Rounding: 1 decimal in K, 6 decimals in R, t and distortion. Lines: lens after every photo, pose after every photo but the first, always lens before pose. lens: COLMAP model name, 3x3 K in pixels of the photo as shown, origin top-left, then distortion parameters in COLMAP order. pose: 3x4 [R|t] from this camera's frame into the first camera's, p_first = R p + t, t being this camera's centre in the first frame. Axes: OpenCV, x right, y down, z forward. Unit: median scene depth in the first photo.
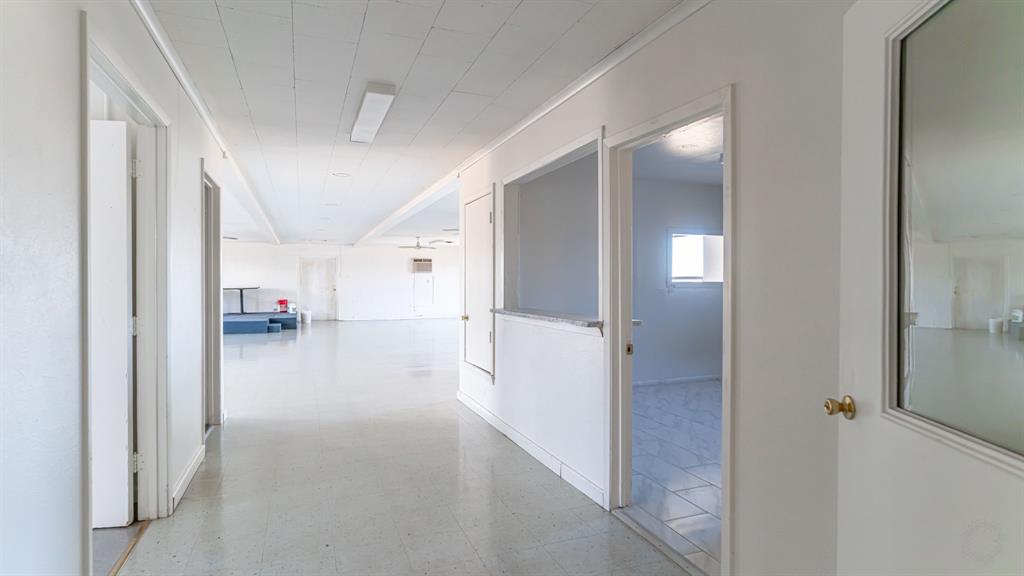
lens RADIAL K [[525.8, 0, 512.2], [0, 525.8, 284.6], [0, 0, 1]] dist [-0.002162, 0.003713]
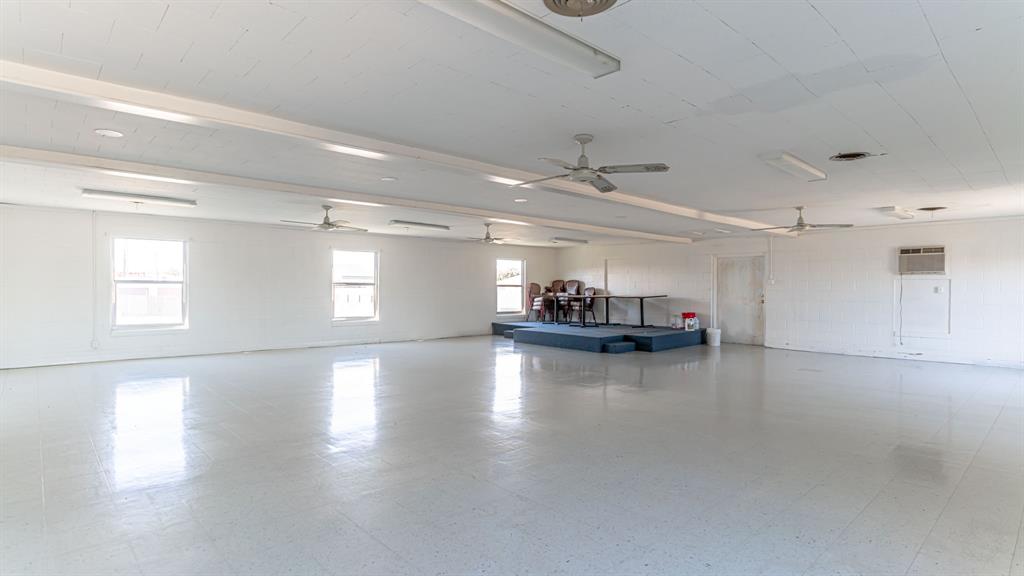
lens RADIAL K [[525.8, 0, 511.9], [0, 525.8, 289.0], [0, 0, 1]] dist [-0.002162, 0.003713]
pose [[0.370110, 0.005612, -0.928971, 0.179754], [-0.011129, 0.999937, 0.001607, -0.003837], [0.928921, 0.009744, 0.370149, 0.443560]]
